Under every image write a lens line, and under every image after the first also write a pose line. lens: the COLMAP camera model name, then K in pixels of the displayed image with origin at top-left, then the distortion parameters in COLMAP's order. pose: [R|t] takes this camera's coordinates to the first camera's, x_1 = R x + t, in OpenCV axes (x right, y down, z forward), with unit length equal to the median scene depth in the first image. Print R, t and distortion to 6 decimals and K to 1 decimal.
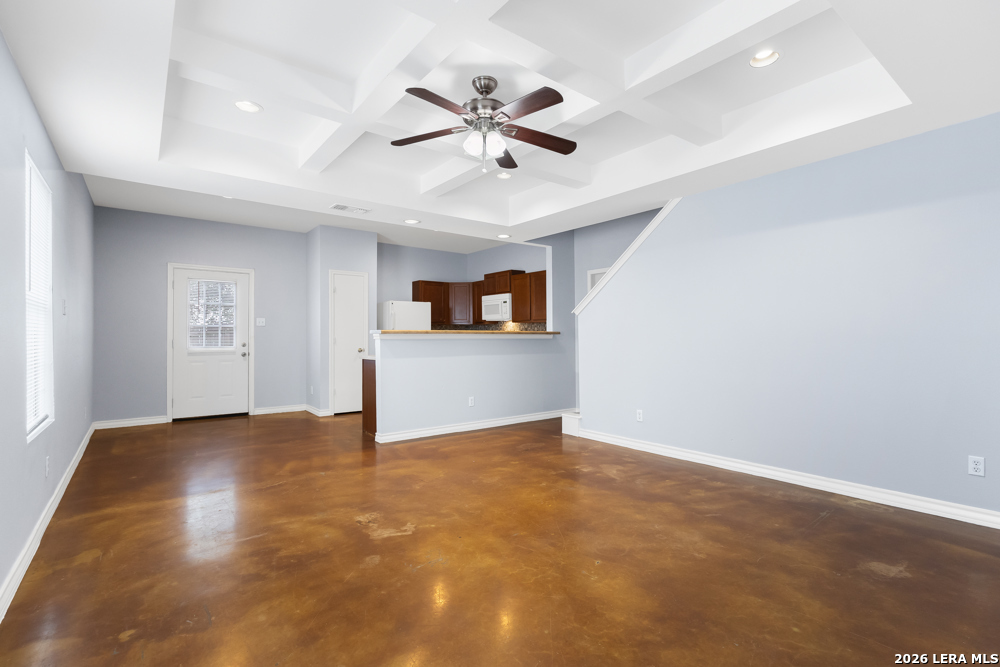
lens RADIAL K [[464.2, 0, 491.1], [0, 464.2, 332.5], [0, 0, 1]] dist [-0.000156, 0.001239]
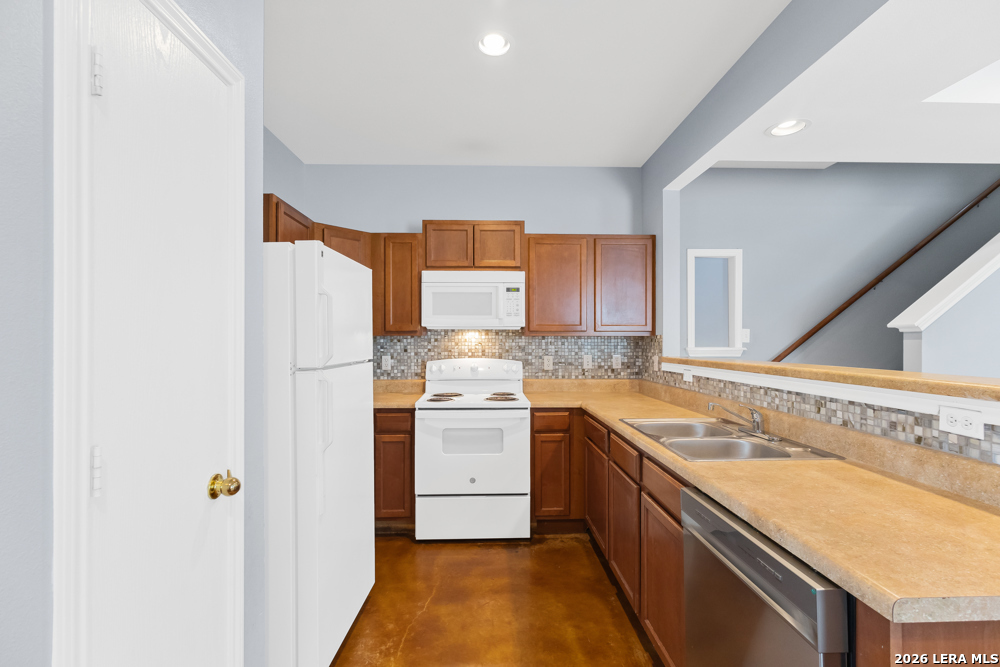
lens RADIAL K [[464.2, 0, 504.8], [0, 464.2, 330.8], [0, 0, 1]] dist [-0.000156, 0.001239]
pose [[0.578974, 0.019780, 0.815106, -0.432943], [-0.008051, 0.999796, -0.018543, -0.022730], [-0.815306, 0.004174, 0.579015, 0.958966]]
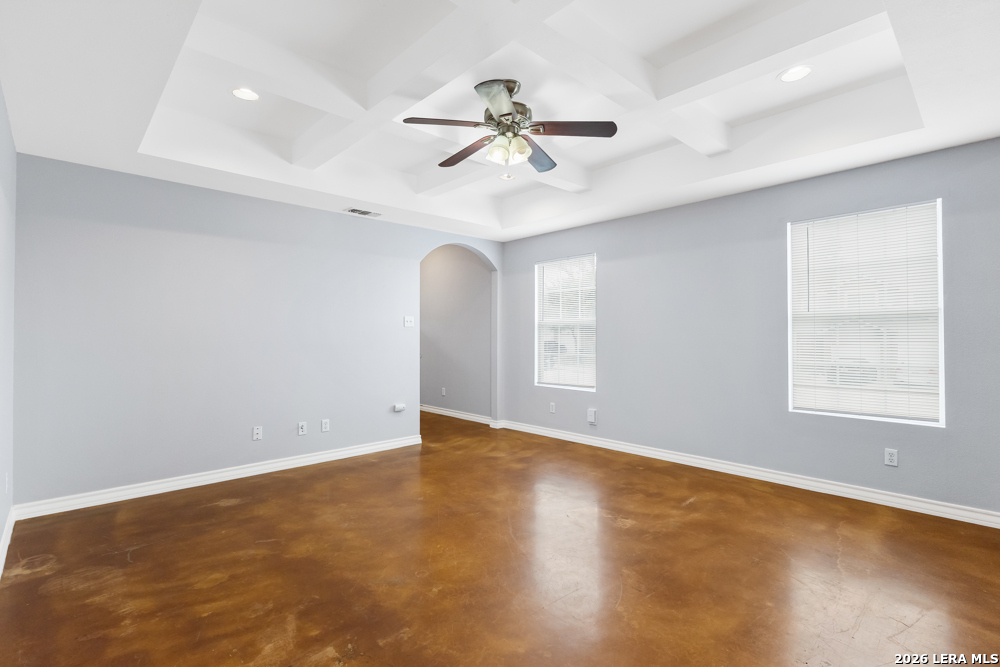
lens RADIAL K [[464.2, 0, 491.4], [0, 464.2, 328.3], [0, 0, 1]] dist [-0.000156, 0.001239]
pose [[-0.994808, 0.005095, -0.101644, 0.060316], [0.007969, 0.999579, -0.027895, -0.000231], [0.101459, -0.028560, -0.994430, 0.974750]]
